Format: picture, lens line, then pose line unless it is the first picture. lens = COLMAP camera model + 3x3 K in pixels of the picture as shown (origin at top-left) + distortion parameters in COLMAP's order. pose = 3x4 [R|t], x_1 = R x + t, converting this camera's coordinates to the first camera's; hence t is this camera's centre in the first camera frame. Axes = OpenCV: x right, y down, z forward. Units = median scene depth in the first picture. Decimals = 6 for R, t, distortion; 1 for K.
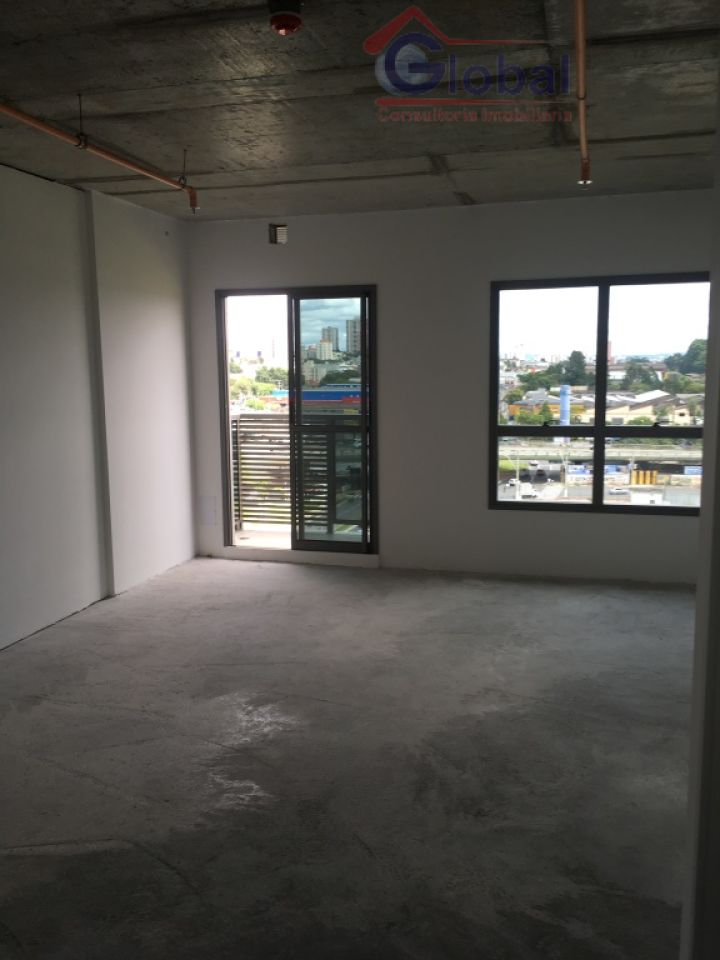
lens RADIAL K [[815.4, 0, 362.4], [0, 815.4, 483.5], [0, 0, 1]] dist [0.080007, -0.106887]
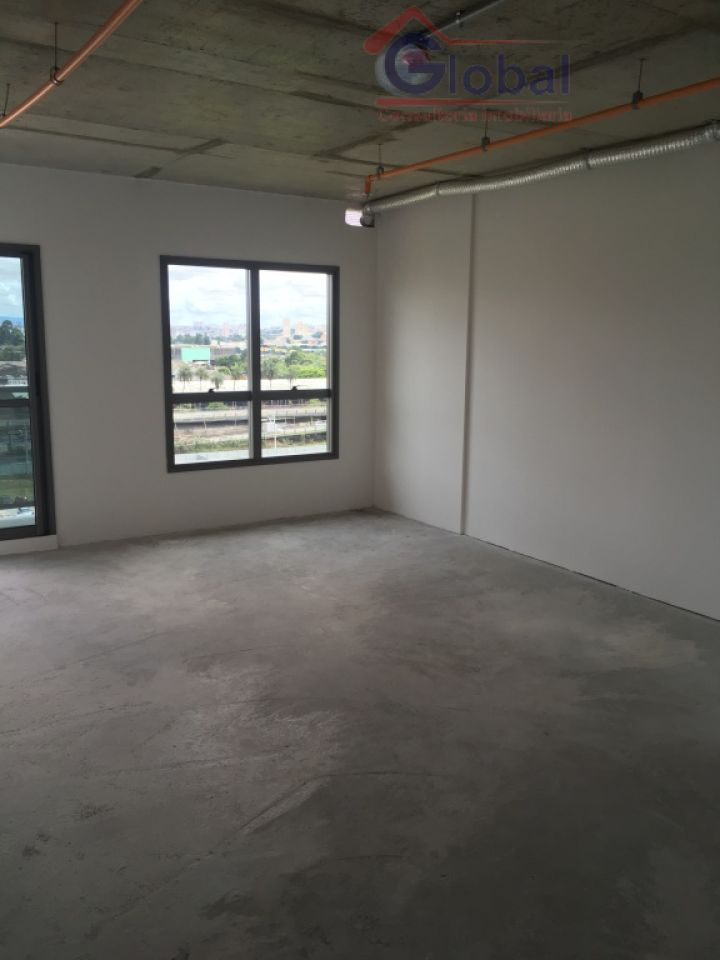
lens RADIAL K [[815.4, 0, 365.1], [0, 815.4, 474.6], [0, 0, 1]] dist [0.080007, -0.106887]
pose [[0.672234, -0.107230, 0.732532, -0.595021], [0.088424, 0.994002, 0.064359, -0.015863], [-0.735040, 0.021509, 0.677683, 0.129668]]
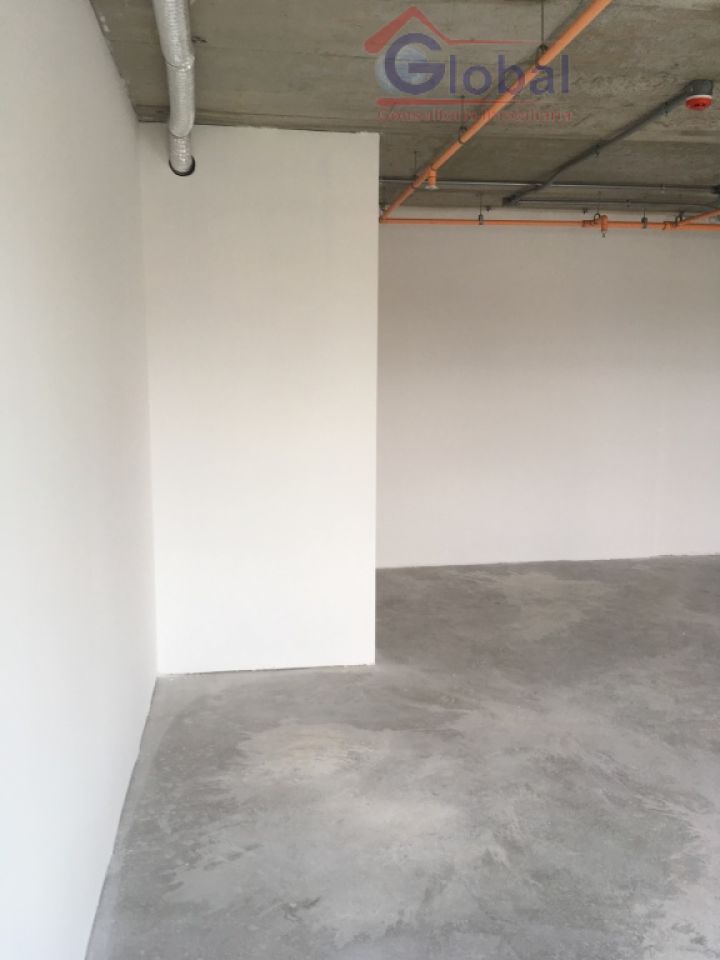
lens RADIAL K [[815.4, 0, 365.7], [0, 815.4, 472.6], [0, 0, 1]] dist [0.080007, -0.106887]
pose [[-0.915207, 0.054236, -0.399317, 0.510962], [-0.057537, 0.963163, 0.262689, -0.166831], [0.398855, 0.263391, -0.878373, 1.131590]]
